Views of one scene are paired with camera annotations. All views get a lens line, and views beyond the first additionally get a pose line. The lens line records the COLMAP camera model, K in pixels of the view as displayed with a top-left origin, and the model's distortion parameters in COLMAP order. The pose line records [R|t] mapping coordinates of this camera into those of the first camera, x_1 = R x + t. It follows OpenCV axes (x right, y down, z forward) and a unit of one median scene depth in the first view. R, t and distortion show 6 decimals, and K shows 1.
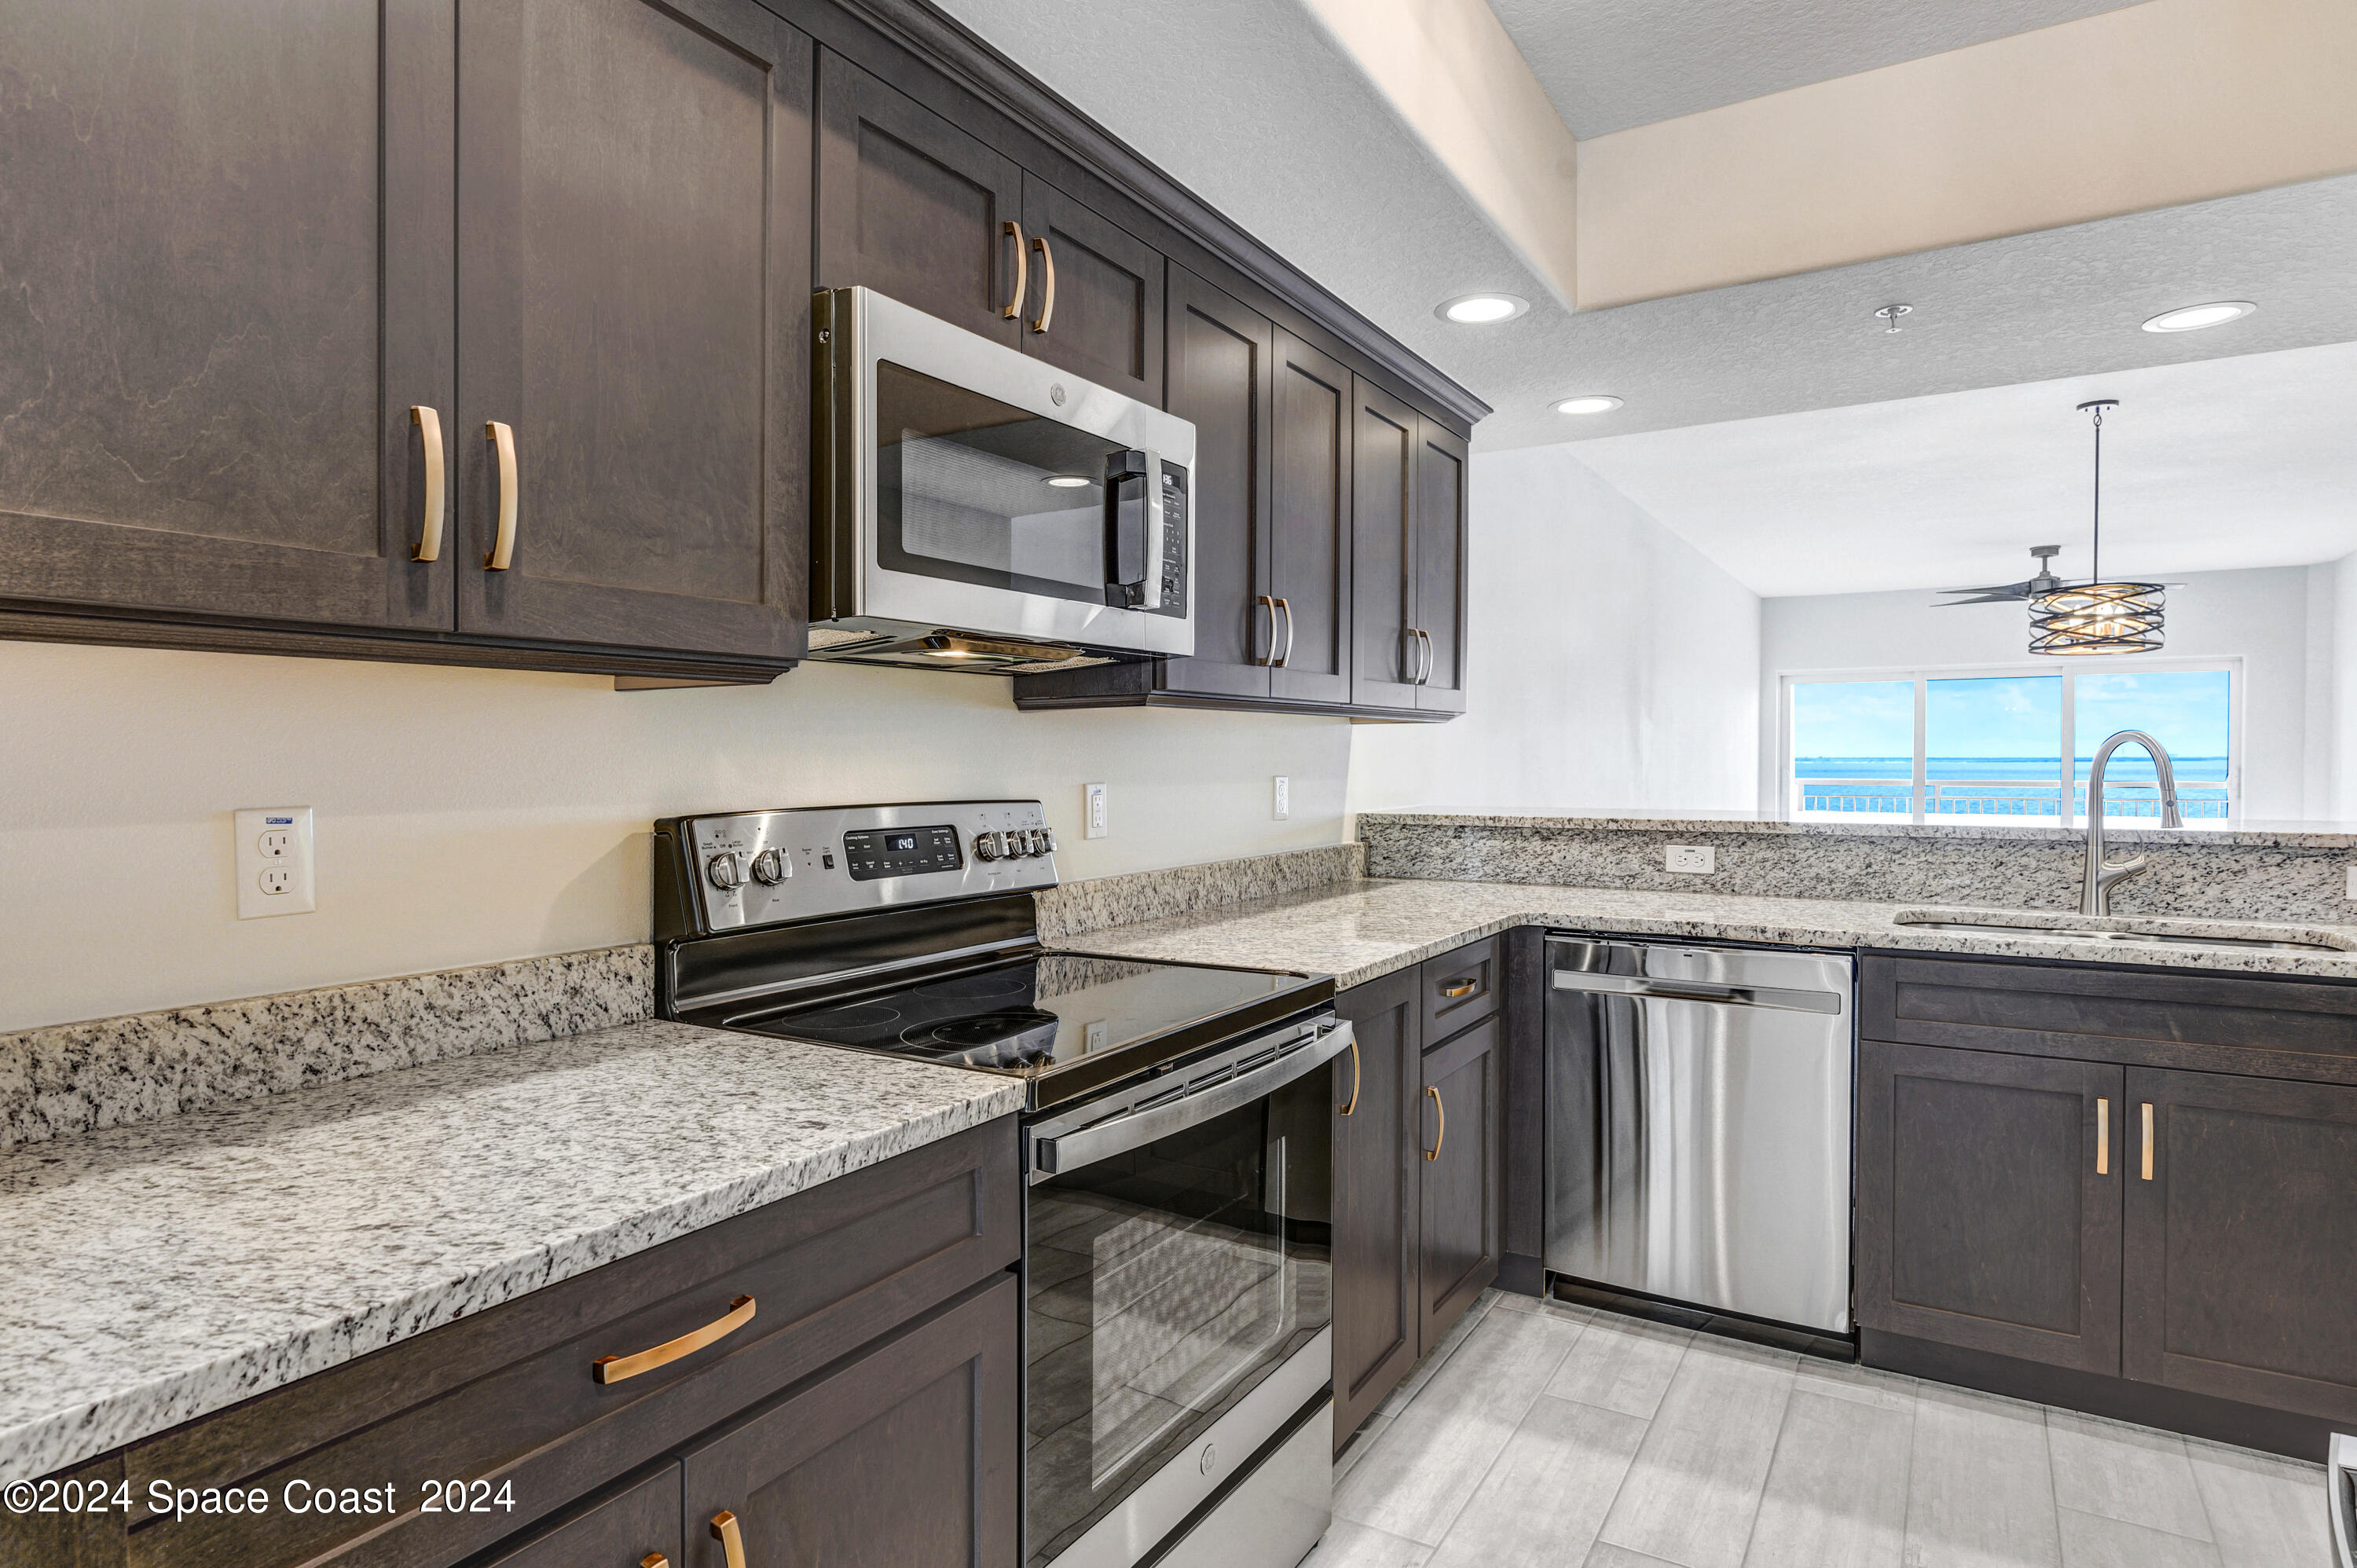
lens RADIAL K [[1347.1, 0, 1032.8], [0, 1347.1, 779.5], [0, 0, 1]] dist [-0.007645, 0.002225]
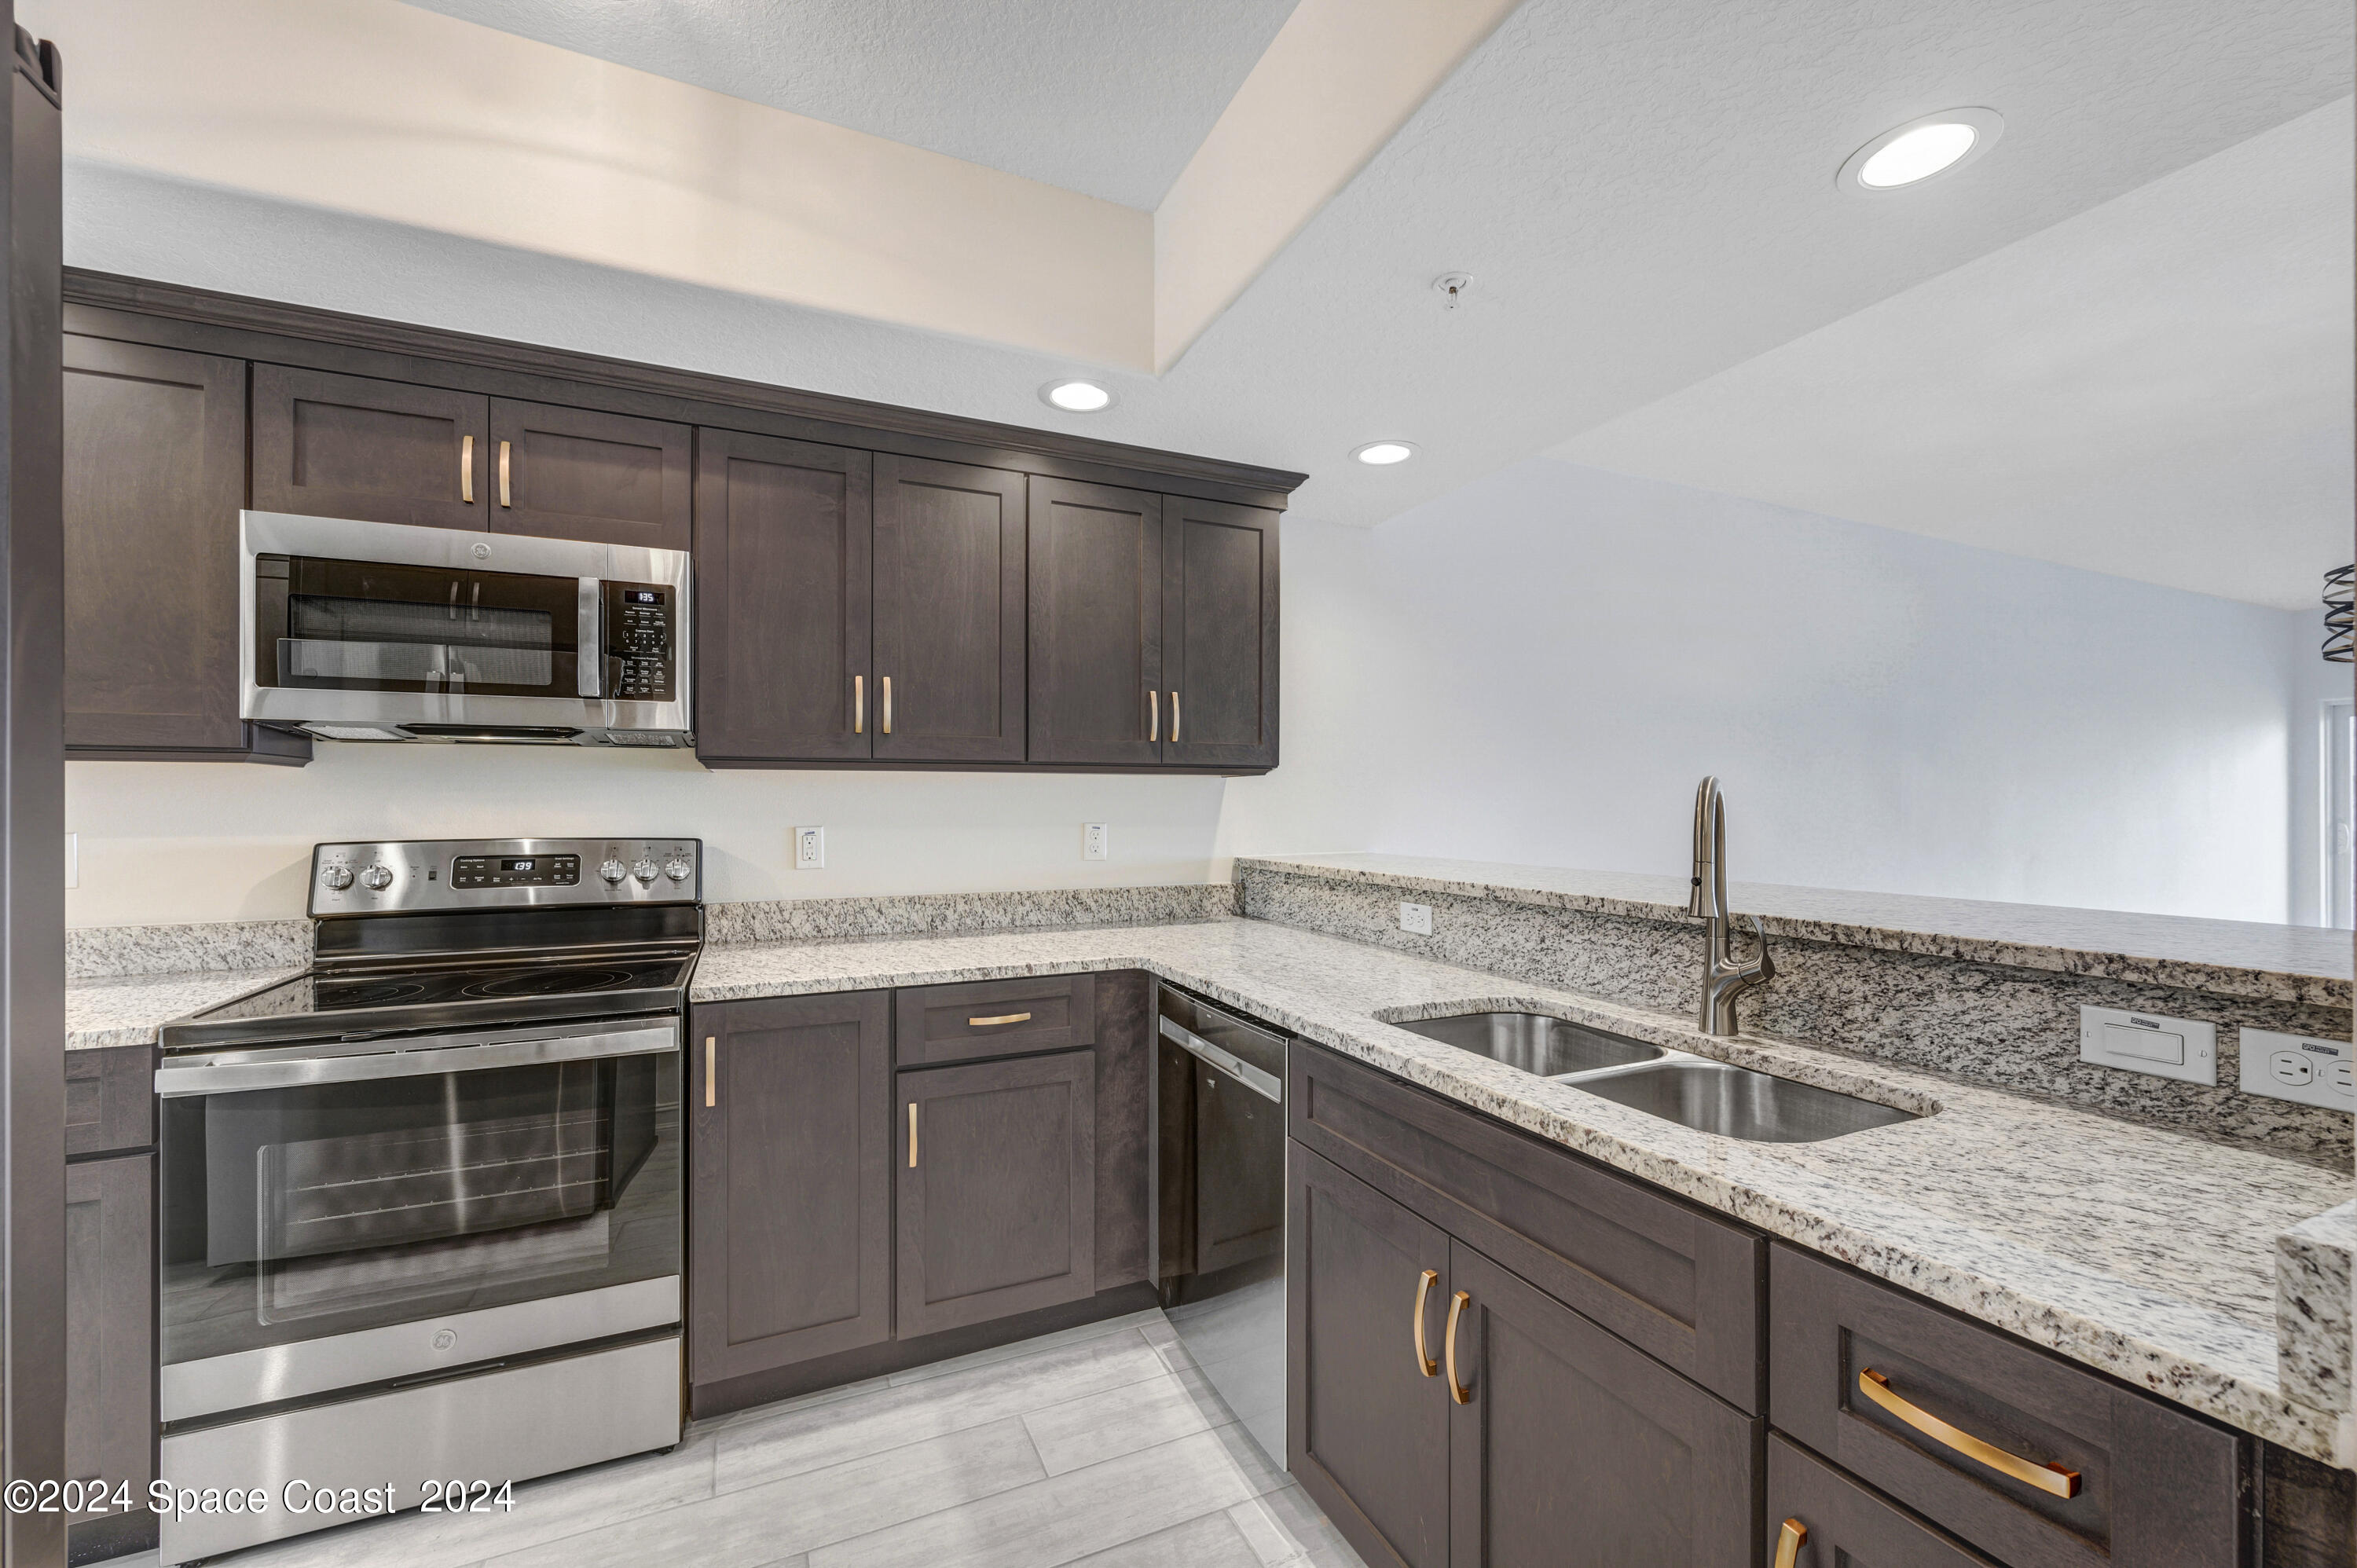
lens RADIAL K [[954.7, 0, 1107.4], [0, 954.7, 801.4], [0, 0, 1]] dist [0.000541, 0.000397]
pose [[0.828941, 0.001749, -0.559334, 0.818108], [-0.011312, 0.999843, -0.013639, -0.012751], [0.559222, 0.017633, 0.828830, 0.394230]]
